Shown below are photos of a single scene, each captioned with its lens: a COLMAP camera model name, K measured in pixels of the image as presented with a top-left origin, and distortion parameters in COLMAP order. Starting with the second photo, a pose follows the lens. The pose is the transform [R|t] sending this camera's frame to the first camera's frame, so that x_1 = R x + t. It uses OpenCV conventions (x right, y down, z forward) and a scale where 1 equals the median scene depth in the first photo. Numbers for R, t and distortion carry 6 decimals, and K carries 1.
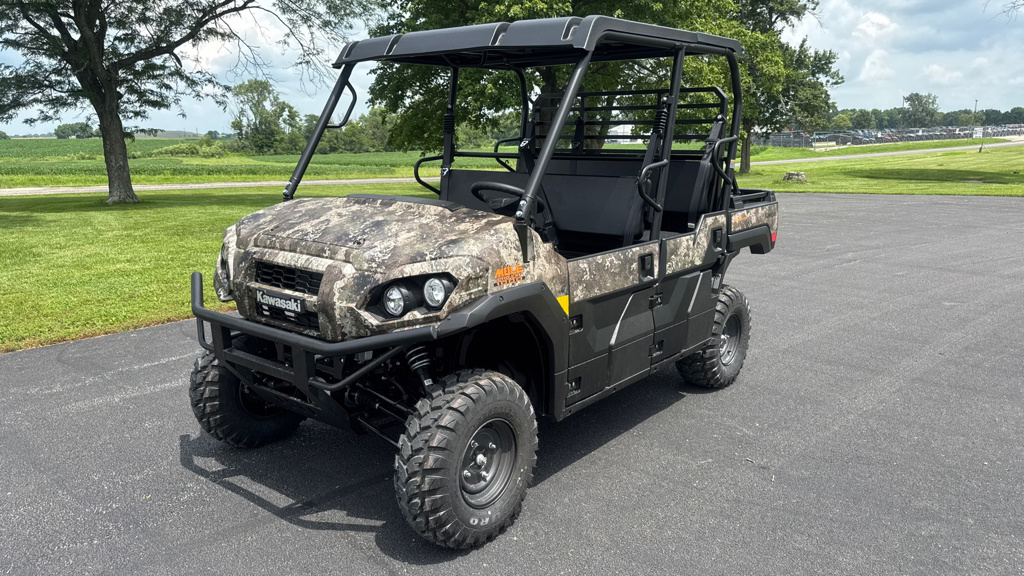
lens RADIAL K [[760.7, 0, 514.9], [0, 760.7, 296.3], [0, 0, 1]] dist [0.057667, -0.052154]
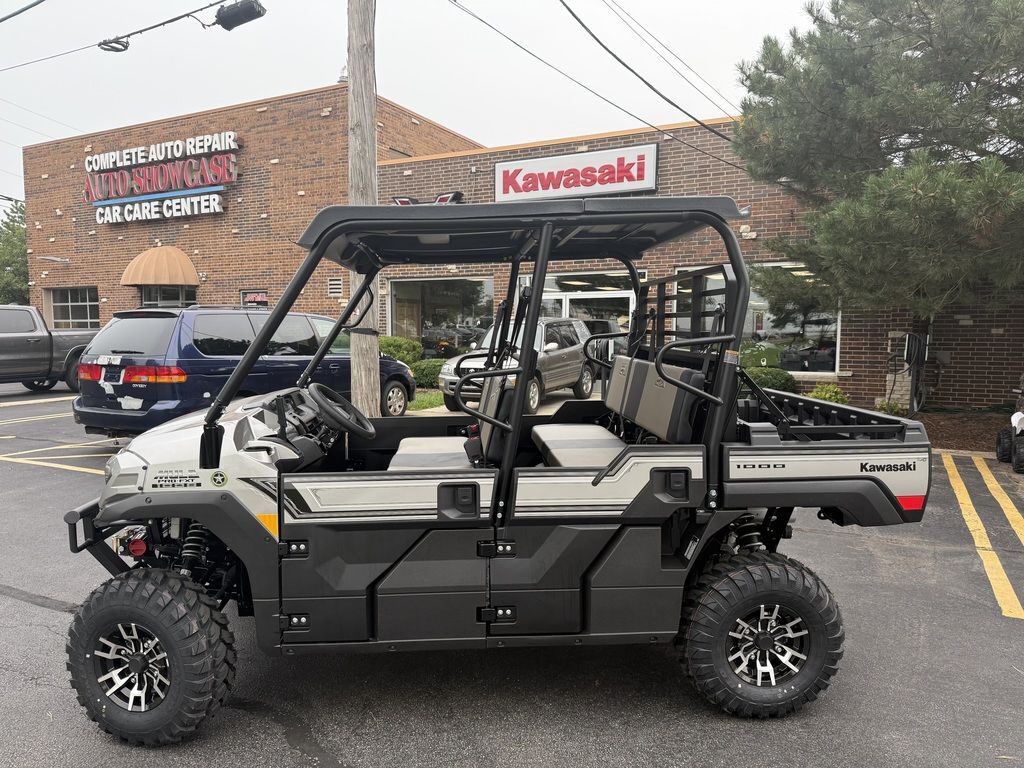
lens RADIAL K [[711.5, 0, 509.0], [0, 711.5, 386.1], [0, 0, 1]] dist [0.045759, -0.001011]
pose [[0.671564, 0.056711, -0.738773, 0.722179], [-0.148055, 0.987230, -0.058802, -0.116739], [0.726004, 0.148868, 0.671384, 0.519043]]
